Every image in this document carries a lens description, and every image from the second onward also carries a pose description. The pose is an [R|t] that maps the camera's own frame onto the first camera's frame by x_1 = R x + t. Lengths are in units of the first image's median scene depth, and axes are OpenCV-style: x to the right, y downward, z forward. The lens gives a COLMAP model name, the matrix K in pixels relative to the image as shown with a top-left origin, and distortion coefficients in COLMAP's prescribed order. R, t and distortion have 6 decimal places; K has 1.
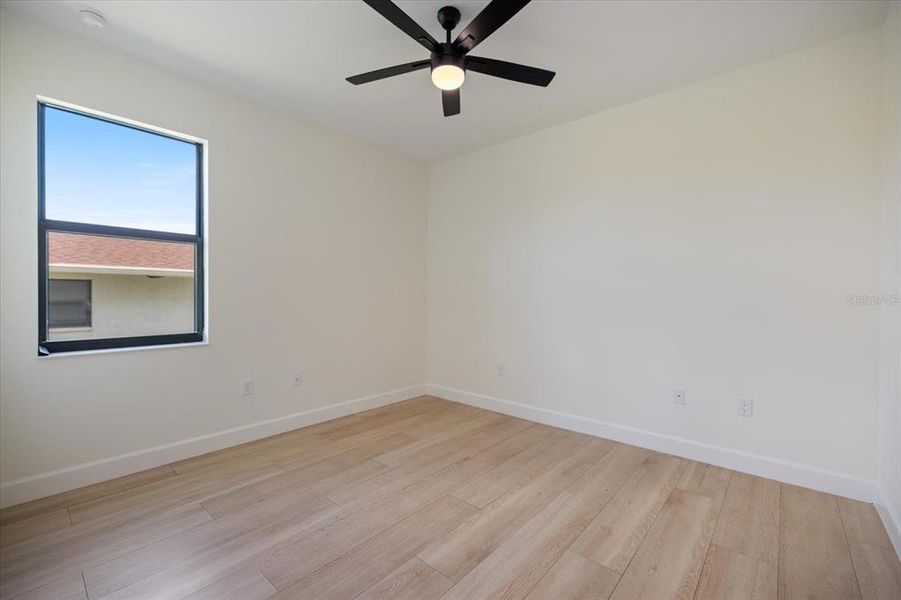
lens RADIAL K [[375.2, 0, 453.5], [0, 375.2, 300.5], [0, 0, 1]] dist [-0.001392, -0.000019]
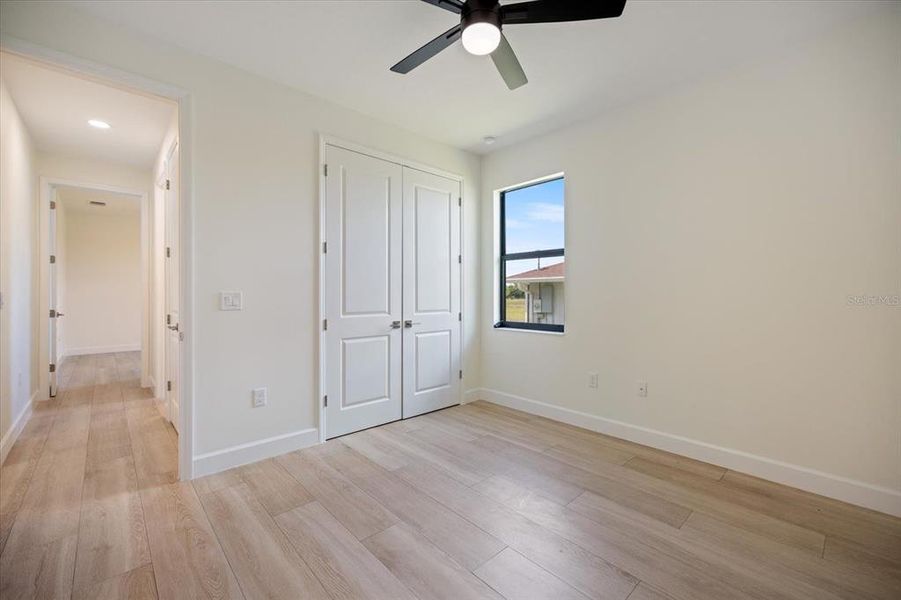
lens RADIAL K [[375.2, 0, 453.0], [0, 375.2, 295.3], [0, 0, 1]] dist [-0.001392, -0.000019]
pose [[-0.094935, -0.001926, -0.995482, 0.654517], [-0.018086, 0.999836, -0.000210, -0.006972], [0.995319, 0.017985, -0.094955, 0.796881]]
